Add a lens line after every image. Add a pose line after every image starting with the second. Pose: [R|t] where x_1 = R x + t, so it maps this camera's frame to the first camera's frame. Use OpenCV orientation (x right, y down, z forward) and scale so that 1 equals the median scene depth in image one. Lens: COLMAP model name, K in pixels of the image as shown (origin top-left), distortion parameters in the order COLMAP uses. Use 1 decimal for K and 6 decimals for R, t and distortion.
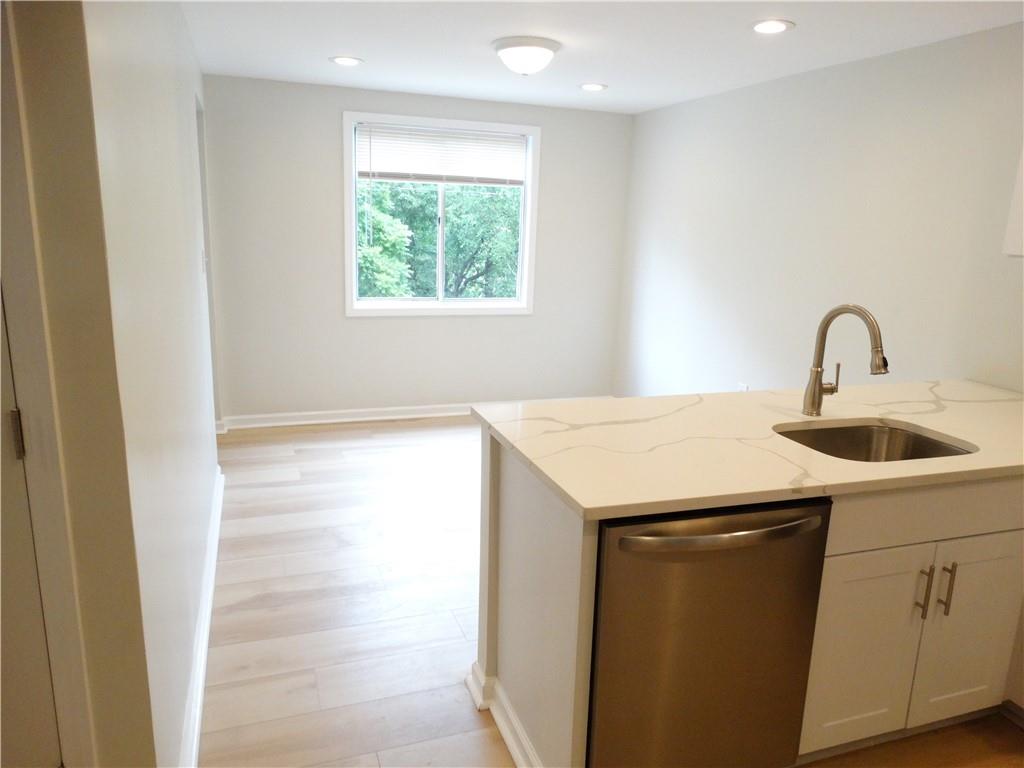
lens RADIAL K [[729.4, 0, 512.9], [0, 729.4, 375.9], [0, 0, 1]] dist [0.009954, 0.003802]
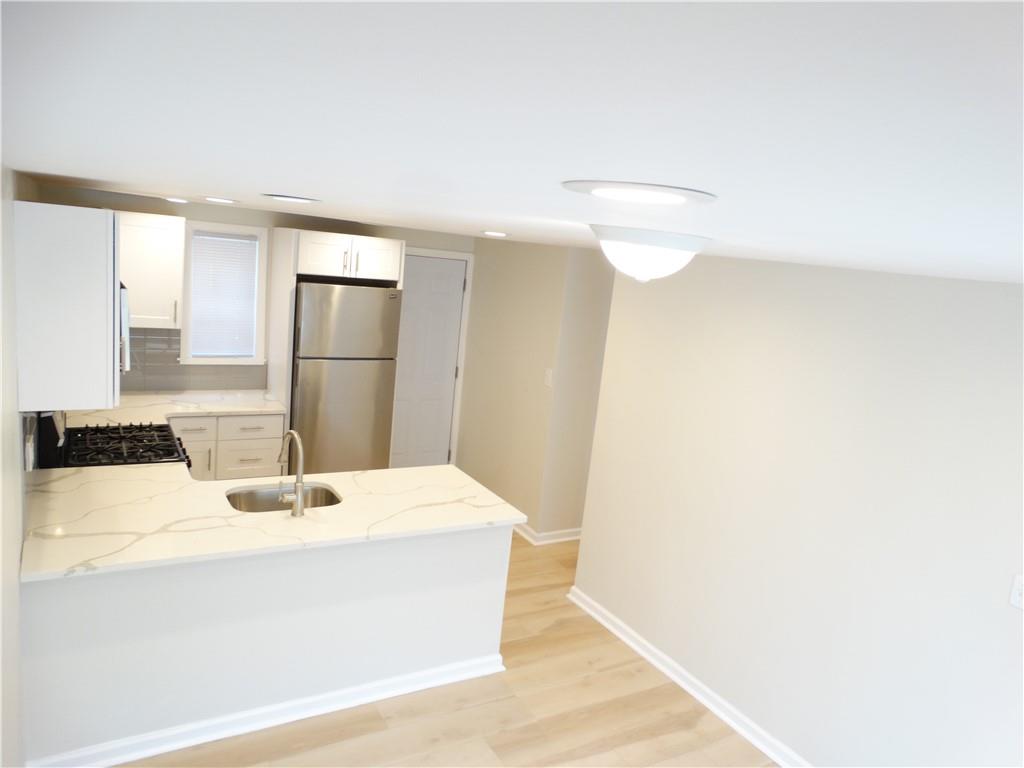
lens RADIAL K [[729.4, 0, 512.9], [0, 729.4, 375.9], [0, 0, 1]] dist [0.009954, 0.003802]
pose [[-0.967071, -0.088418, -0.238656, 0.394601], [-0.178117, 0.904927, 0.386499, -0.875211], [0.181793, 0.416280, -0.890877, 2.377310]]
